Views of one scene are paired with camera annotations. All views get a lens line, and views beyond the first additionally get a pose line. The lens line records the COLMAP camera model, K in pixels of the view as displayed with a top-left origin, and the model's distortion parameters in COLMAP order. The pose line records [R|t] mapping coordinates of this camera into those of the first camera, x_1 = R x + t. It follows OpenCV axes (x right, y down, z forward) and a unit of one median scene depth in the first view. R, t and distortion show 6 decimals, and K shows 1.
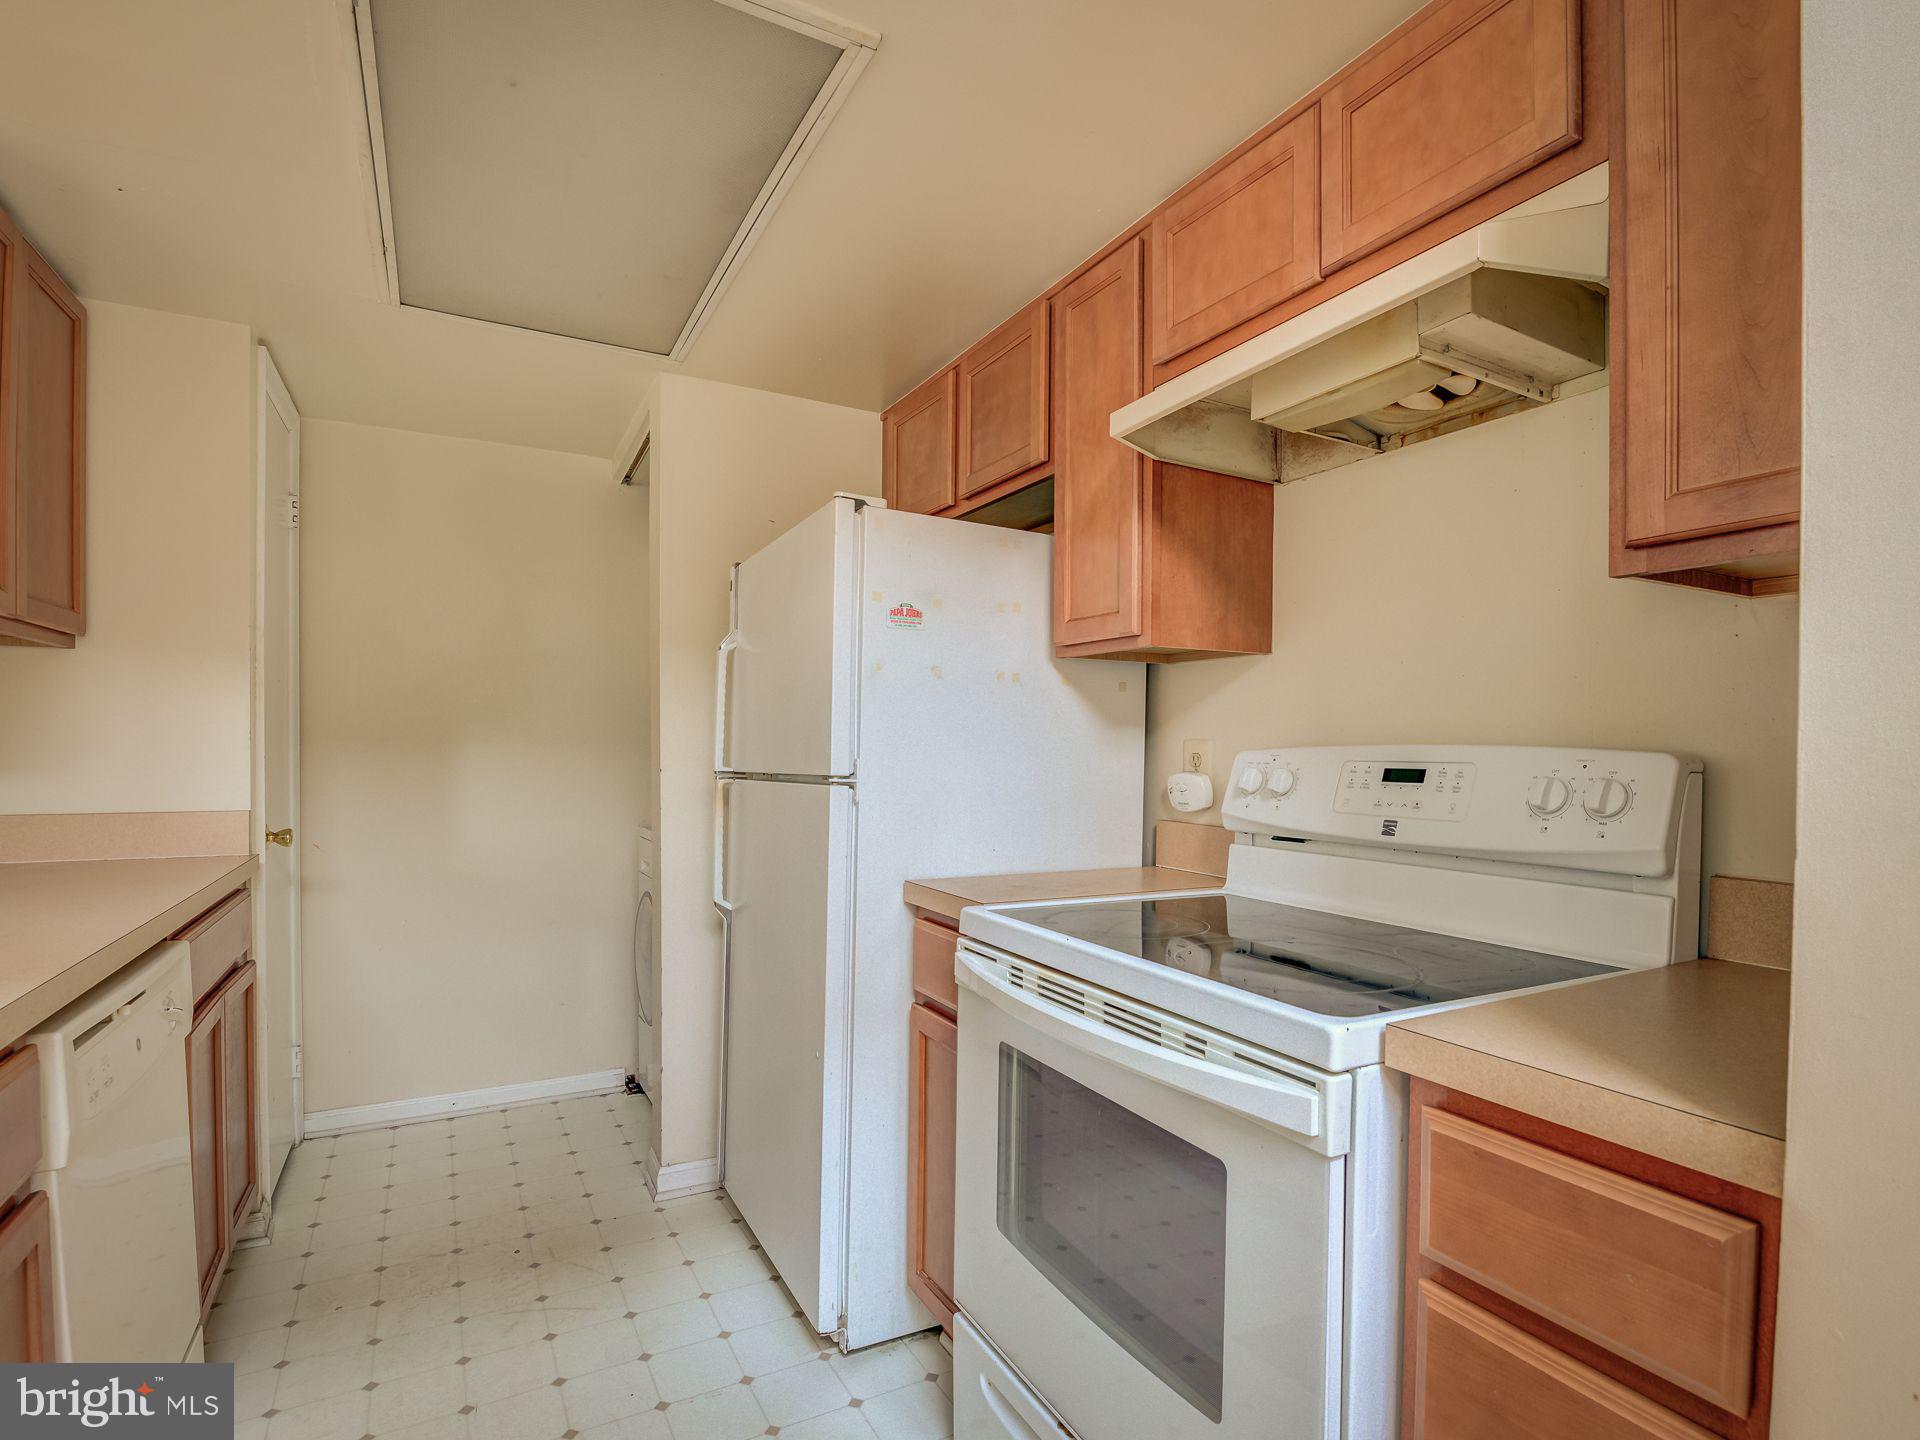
lens RADIAL K [[963.0, 0, 967.3], [0, 963.0, 748.2], [0, 0, 1]] dist [0.000966, -0.013506]
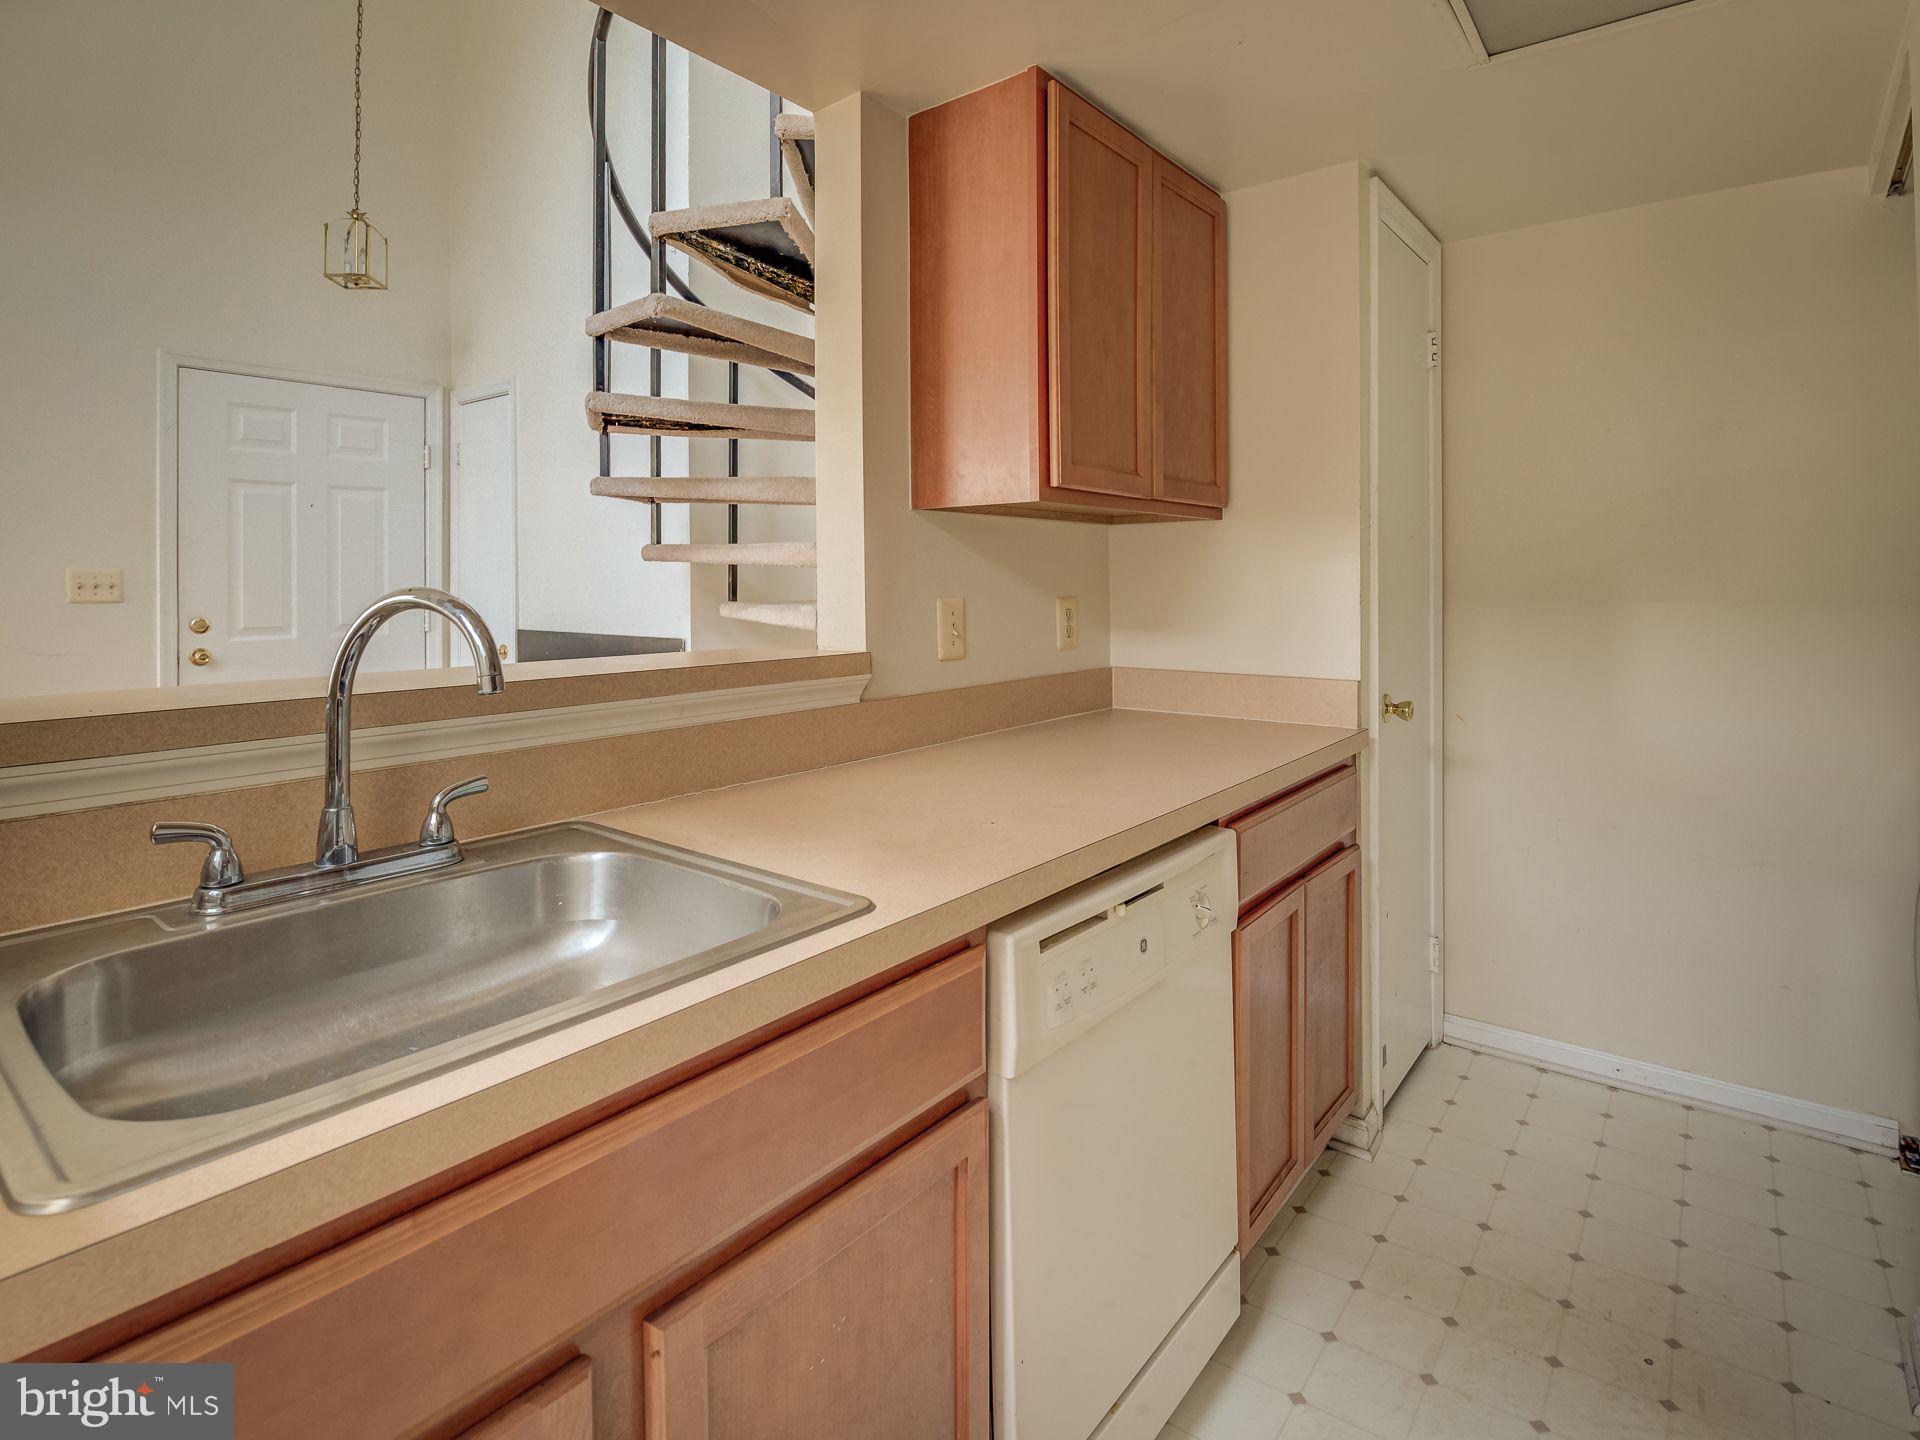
lens RADIAL K [[981.5, 0, 975.1], [0, 981.5, 584.0], [0, 0, 1]] dist [-0.000611, -0.009416]
pose [[0.400180, -0.005749, -0.916419, -0.030336], [0.006188, 0.999974, -0.003571, -0.031737], [0.916416, -0.004241, 0.400205, 0.328072]]
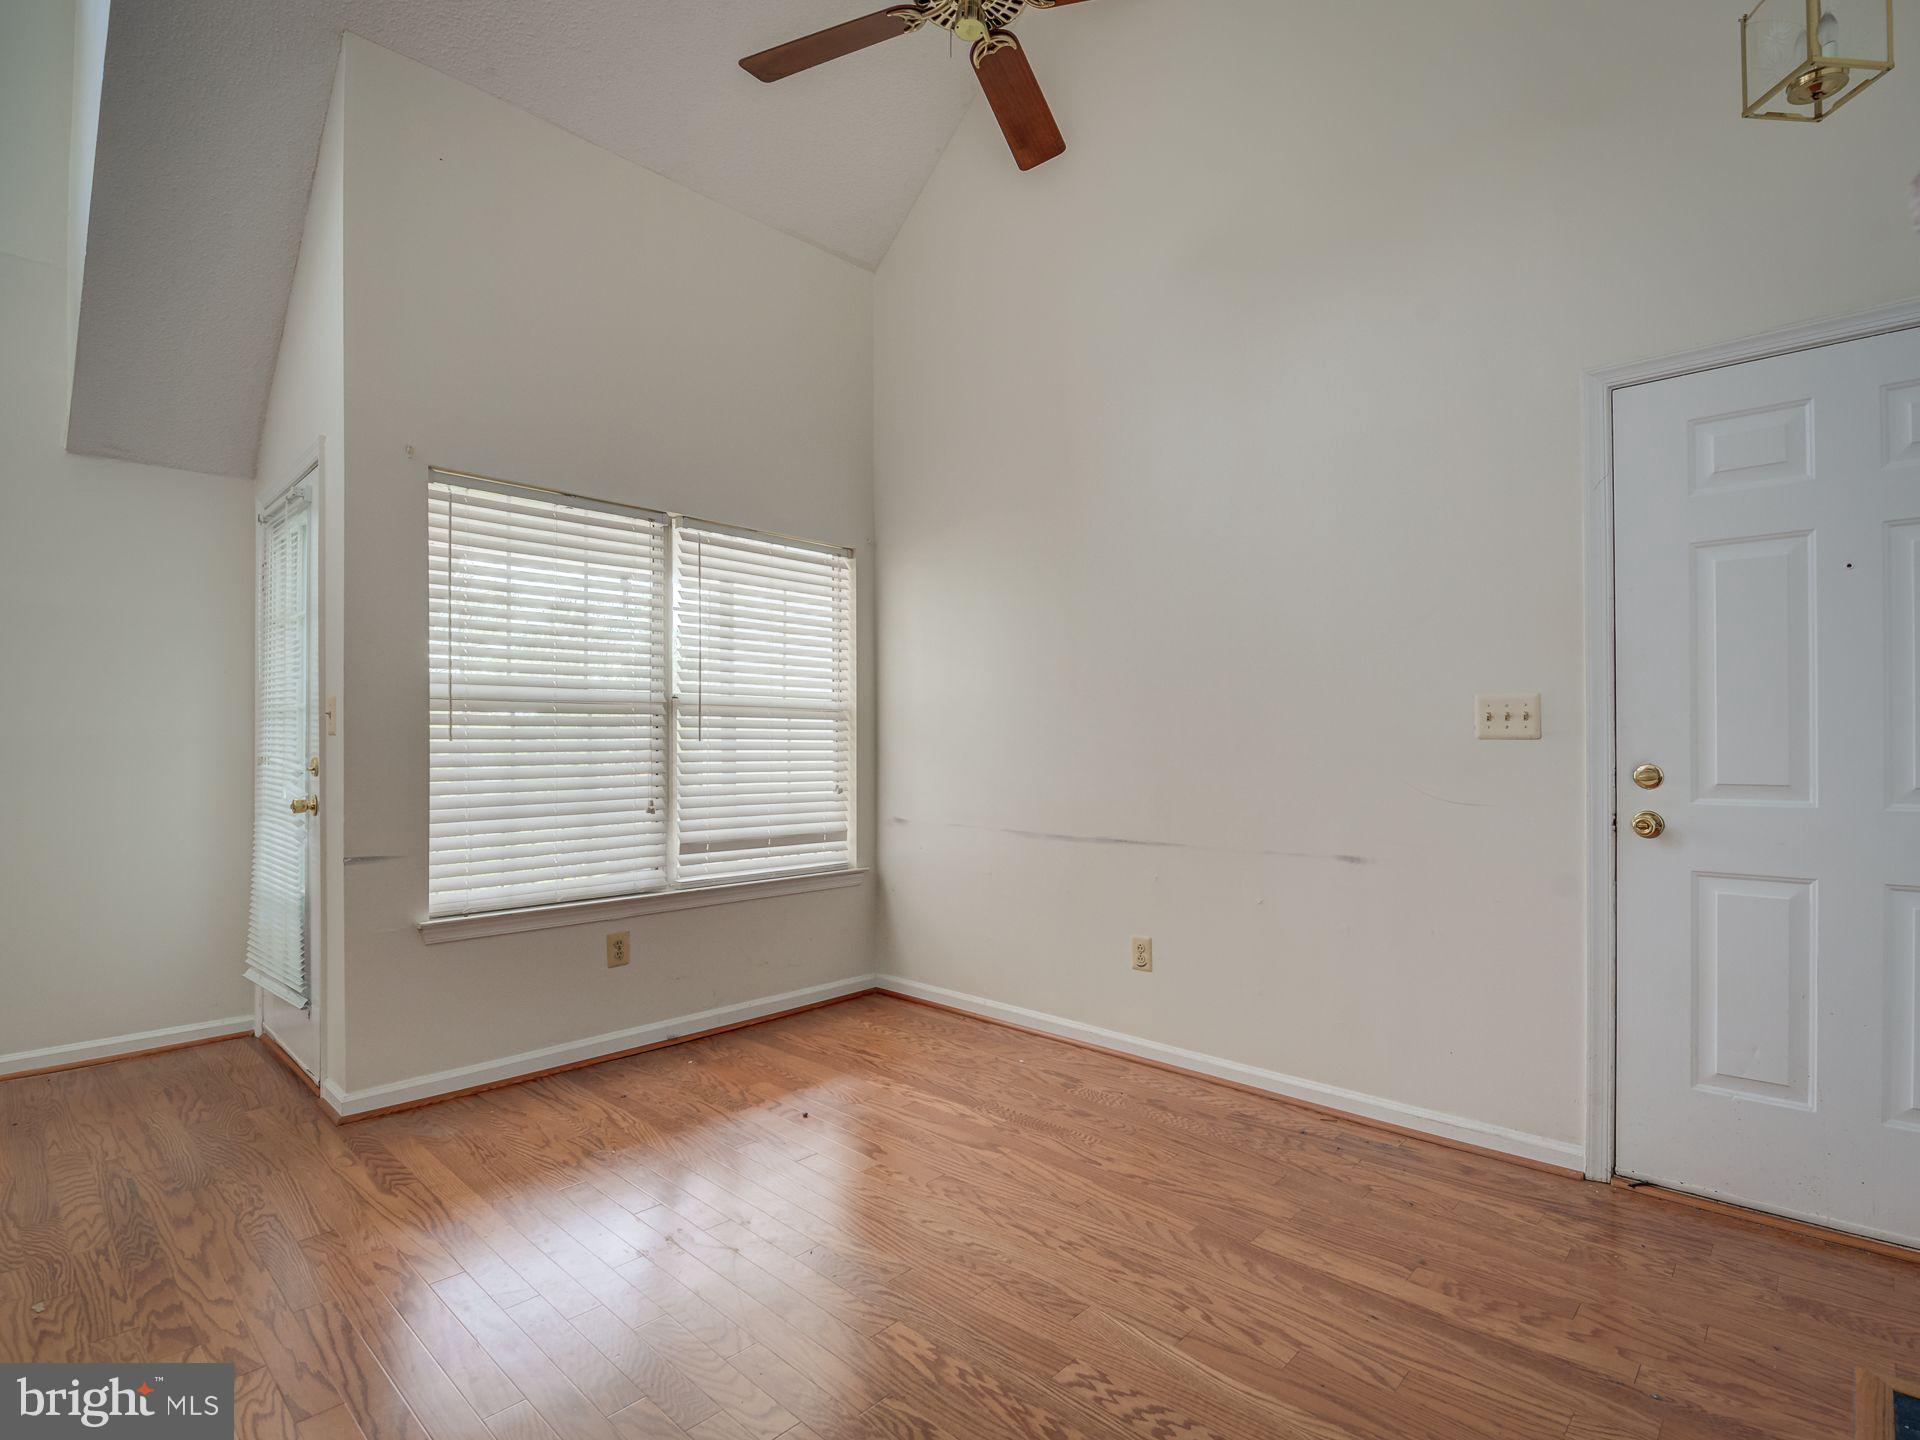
lens RADIAL K [[948.1, 0, 968.1], [0, 948.1, 732.2], [0, 0, 1]] dist [-0.002360, -0.013130]
pose [[-0.951046, -0.006963, -0.308971, -1.308560], [-0.004027, 0.999940, -0.010140, -0.004431], [0.309024, -0.008400, -0.951017, 0.596533]]
